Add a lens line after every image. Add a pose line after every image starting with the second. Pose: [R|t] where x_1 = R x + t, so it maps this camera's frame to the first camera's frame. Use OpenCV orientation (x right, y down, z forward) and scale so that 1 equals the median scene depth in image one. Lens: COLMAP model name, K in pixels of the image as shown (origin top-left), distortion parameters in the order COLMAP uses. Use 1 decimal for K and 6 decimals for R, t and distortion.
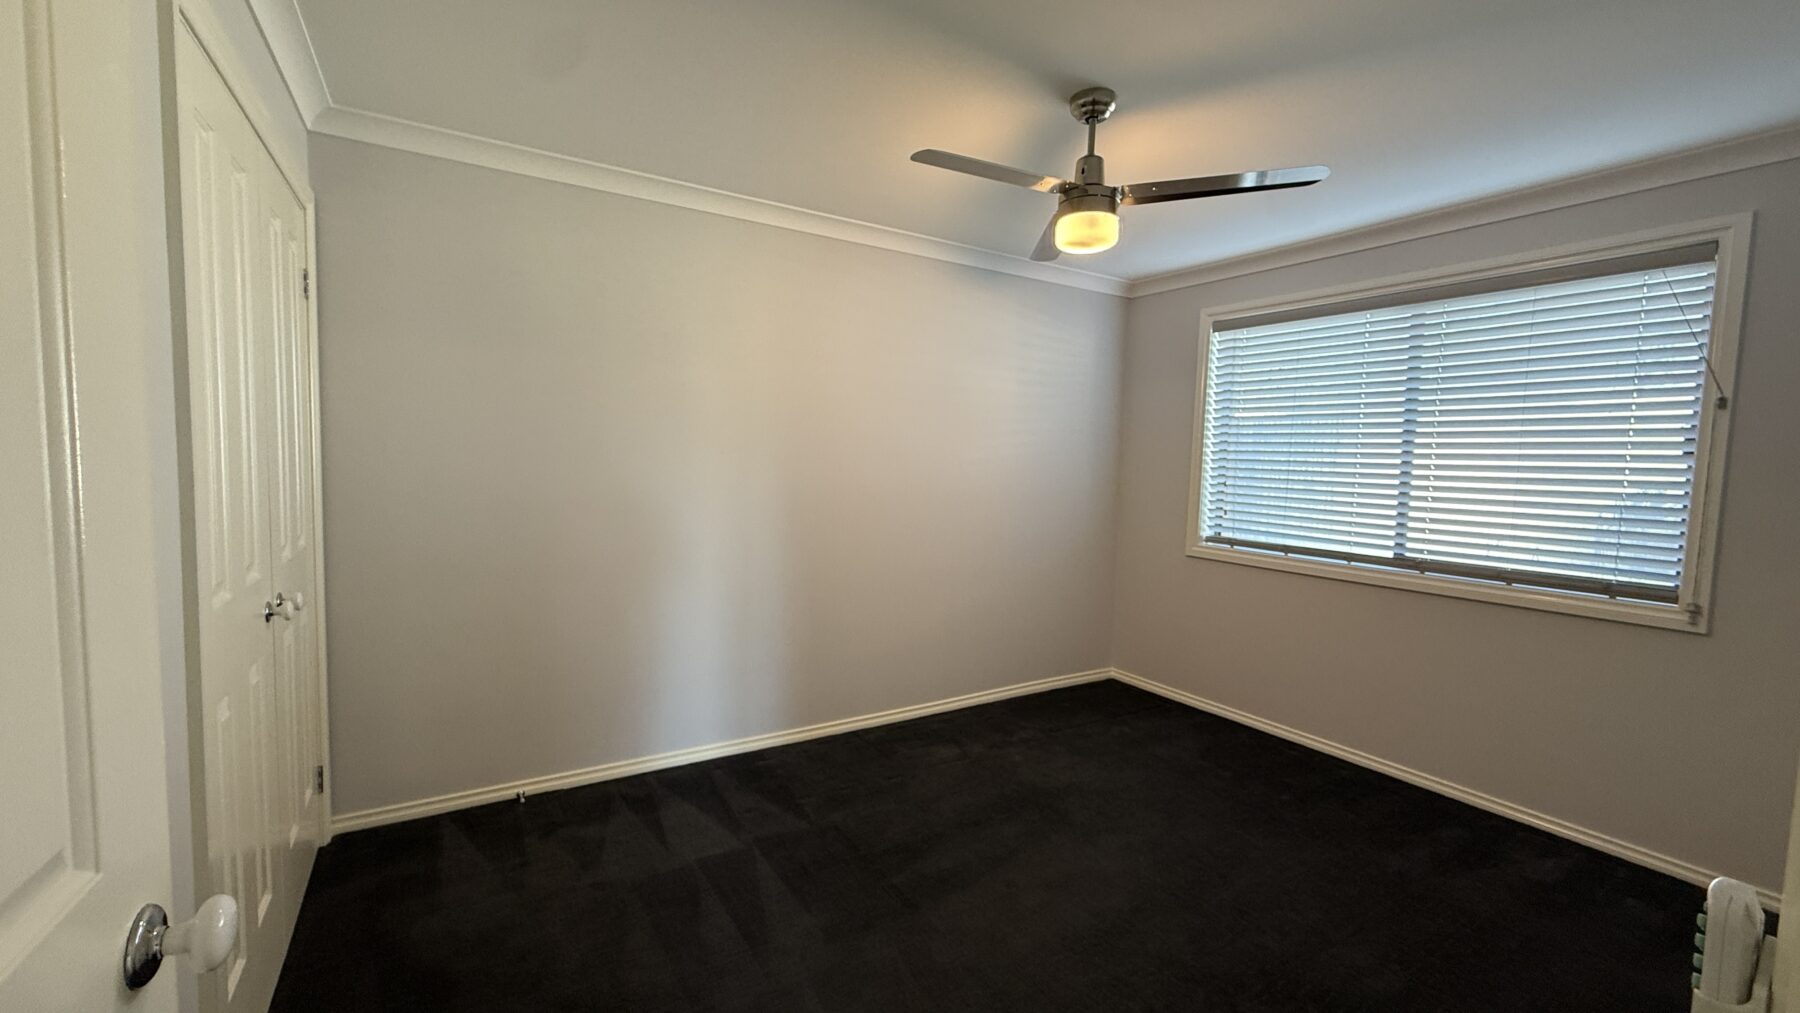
lens RADIAL K [[715.0, 0, 895.3], [0, 715.0, 507.2], [0, 0, 1]] dist [0.000385, -0.000098]
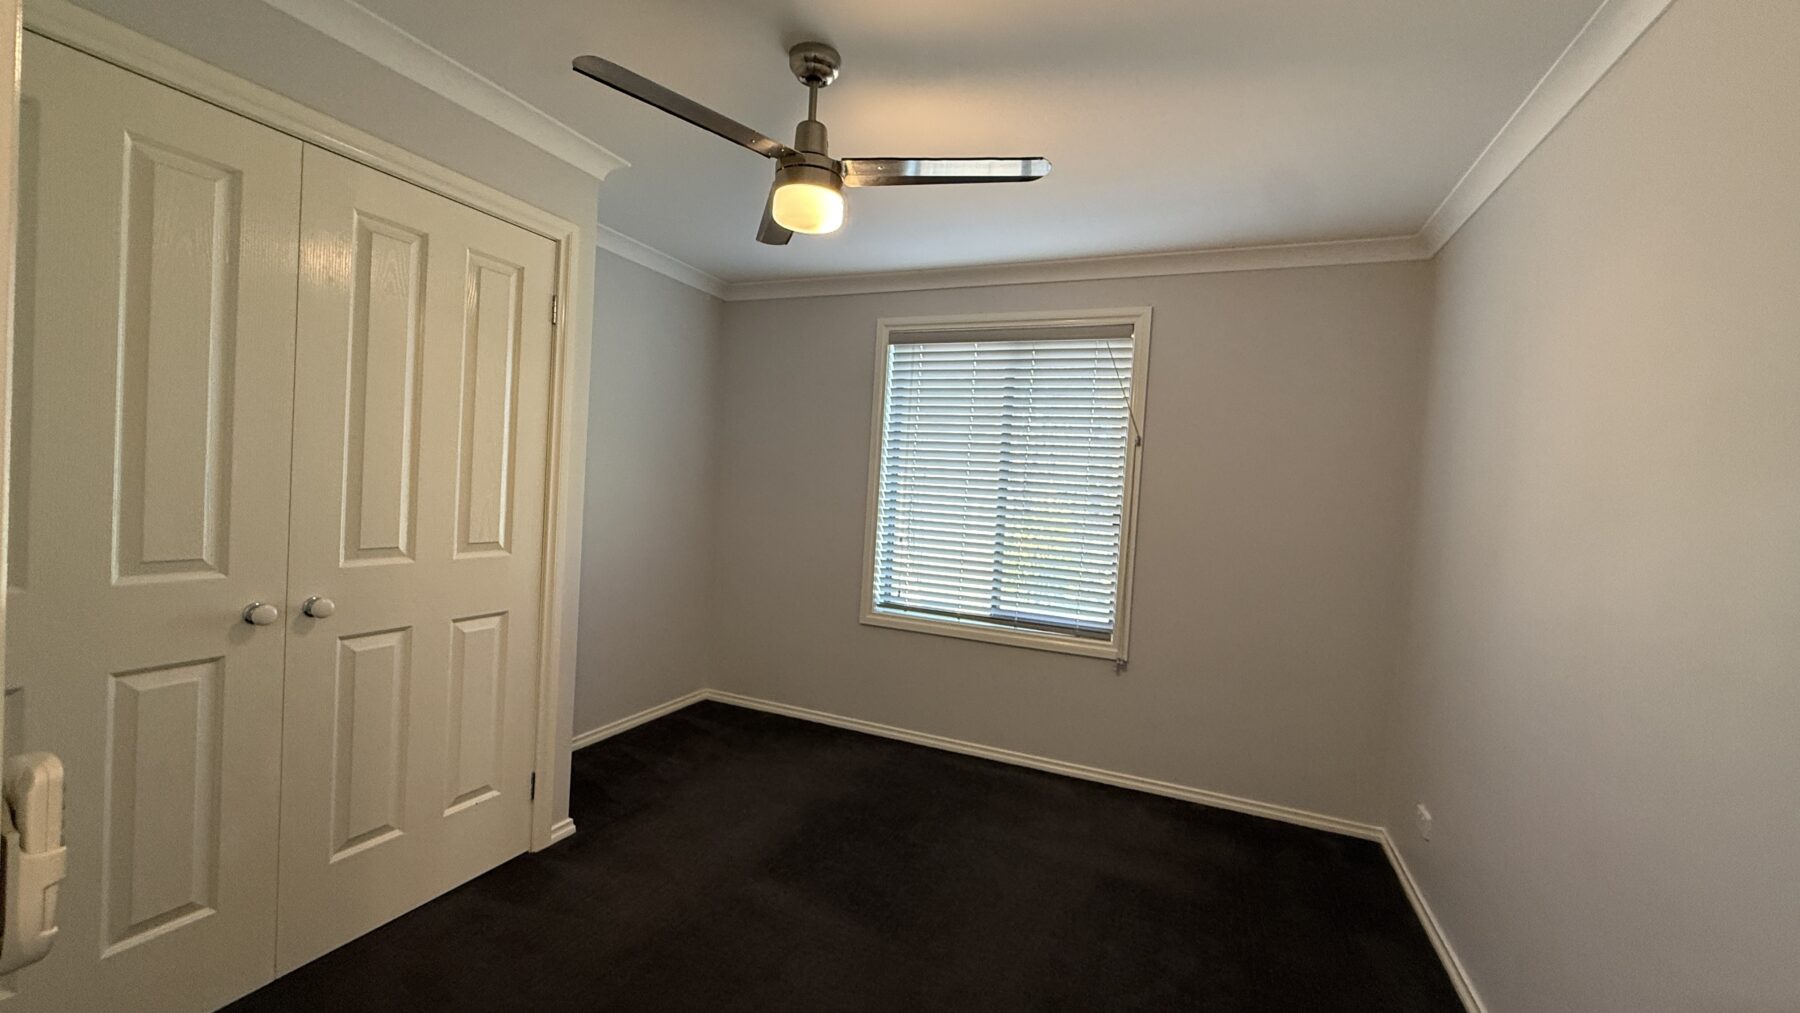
lens RADIAL K [[732.2, 0, 860.5], [0, 732.2, 509.3], [0, 0, 1]] dist [-0.032722, -0.000035]
pose [[0.837799, -0.002194, 0.545974, -0.152921], [0.005396, 0.999976, -0.004261, -0.020954], [-0.545952, 0.006516, 0.837791, 0.237795]]
